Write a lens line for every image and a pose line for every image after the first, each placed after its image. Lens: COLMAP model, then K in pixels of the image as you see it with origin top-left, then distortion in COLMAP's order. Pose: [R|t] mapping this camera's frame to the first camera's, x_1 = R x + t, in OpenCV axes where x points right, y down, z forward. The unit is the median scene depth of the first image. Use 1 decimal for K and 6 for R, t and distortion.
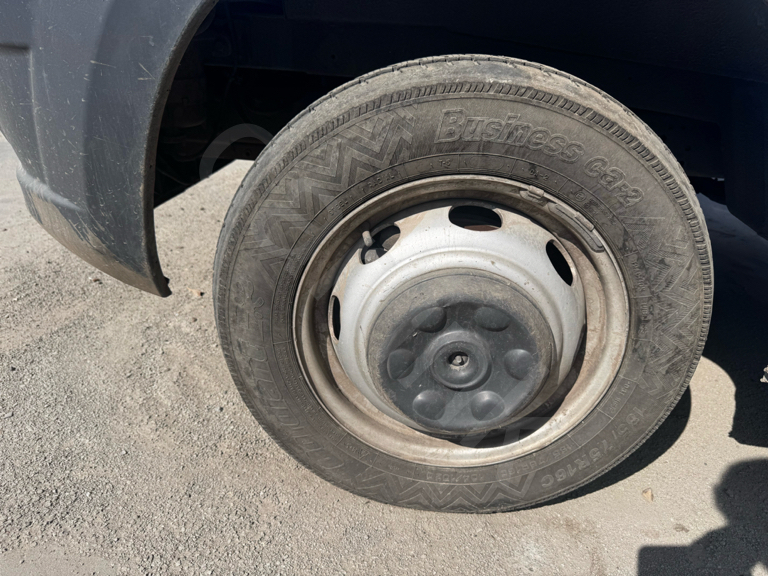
lens RADIAL K [[539.5, 0, 384.0], [0, 539.5, 288.0], [0, 0, 1]] dist [0.085956, -0.143160]
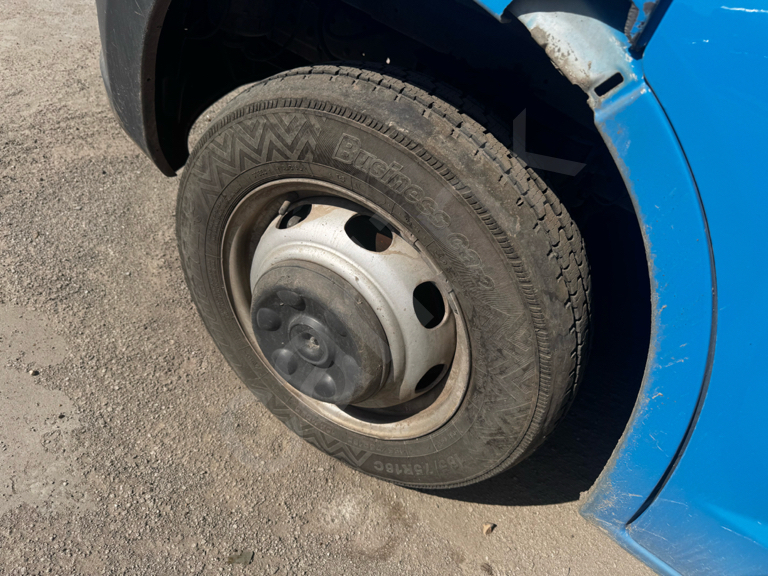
lens RADIAL K [[547.2, 0, 420.1], [0, 547.2, 268.1], [0, 0, 1]] dist [0.160331, -0.268801]
pose [[0.860157, 0.437929, -0.261433, 0.569534], [-0.377121, 0.891201, 0.252073, -0.378698], [0.343380, -0.118230, 0.931725, 0.016578]]
